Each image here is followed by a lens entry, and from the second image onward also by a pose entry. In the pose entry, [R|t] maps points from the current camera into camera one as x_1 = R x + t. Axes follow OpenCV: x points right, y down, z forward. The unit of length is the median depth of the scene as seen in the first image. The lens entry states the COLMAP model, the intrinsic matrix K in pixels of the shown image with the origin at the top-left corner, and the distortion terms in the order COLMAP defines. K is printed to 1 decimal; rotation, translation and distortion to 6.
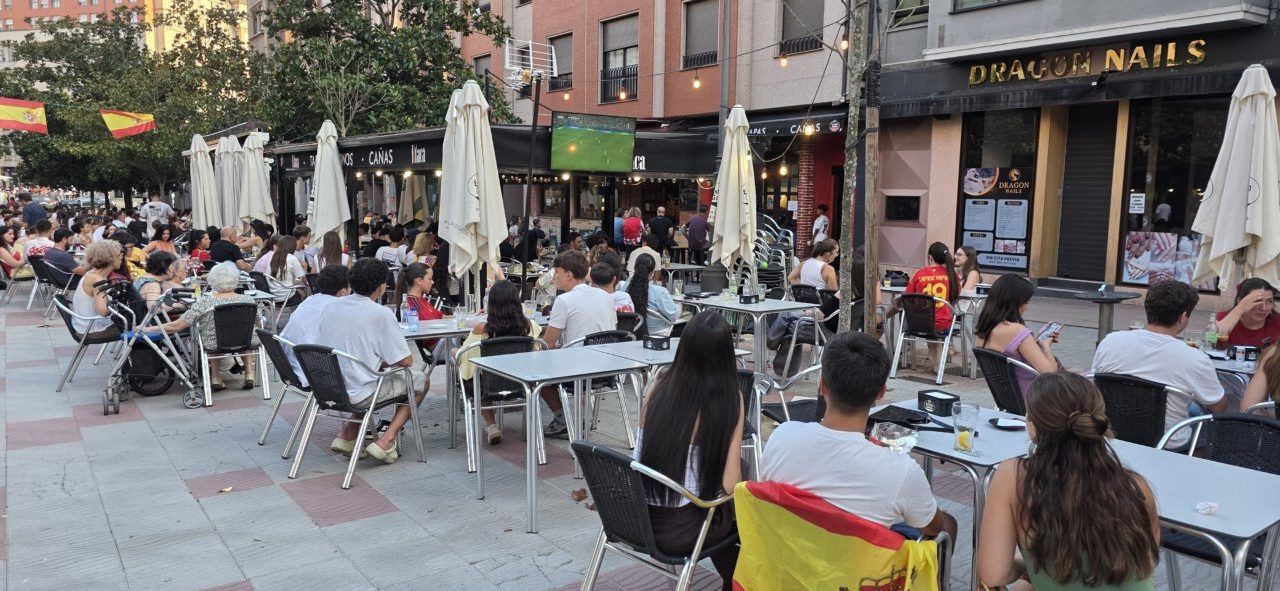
lens RADIAL K [[839.7, 0, 637.6], [0, 839.7, 287.8], [0, 0, 1]] dist [0.030789, -0.031269]
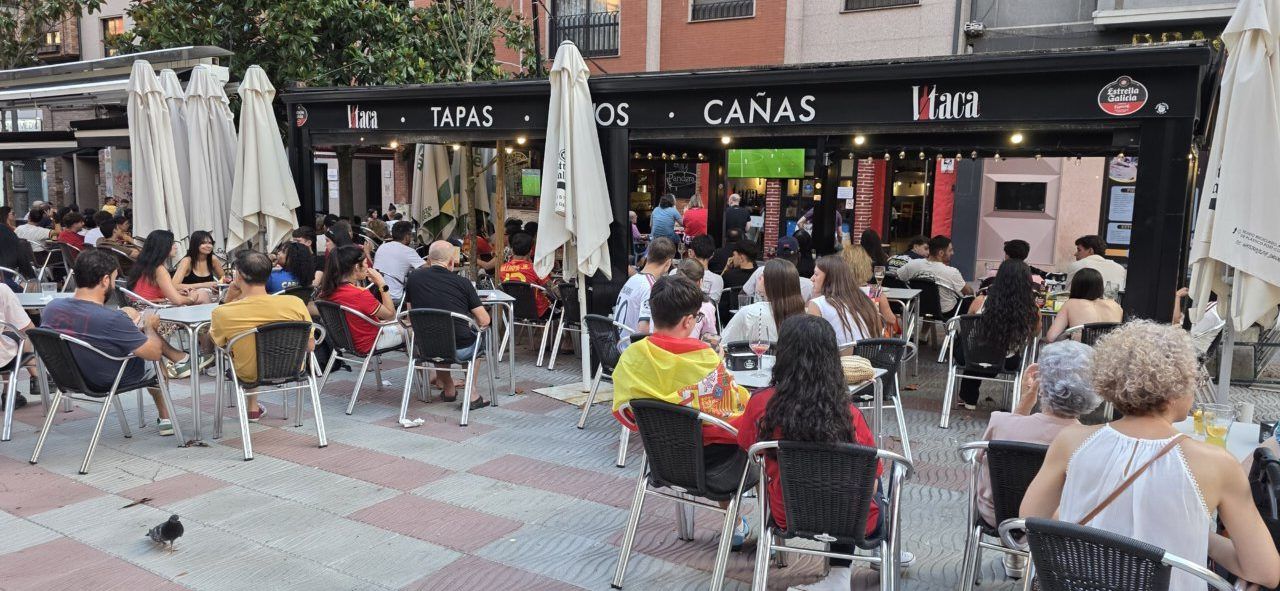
lens RADIAL K [[839.7, 0, 637.7], [0, 839.7, 304.8], [0, 0, 1]] dist [0.030789, -0.031269]
pose [[0.924488, -0.048898, 0.378062, -0.493652], [0.033876, 0.998354, 0.046288, -0.045980], [-0.379703, -0.029985, 0.924623, 0.428525]]
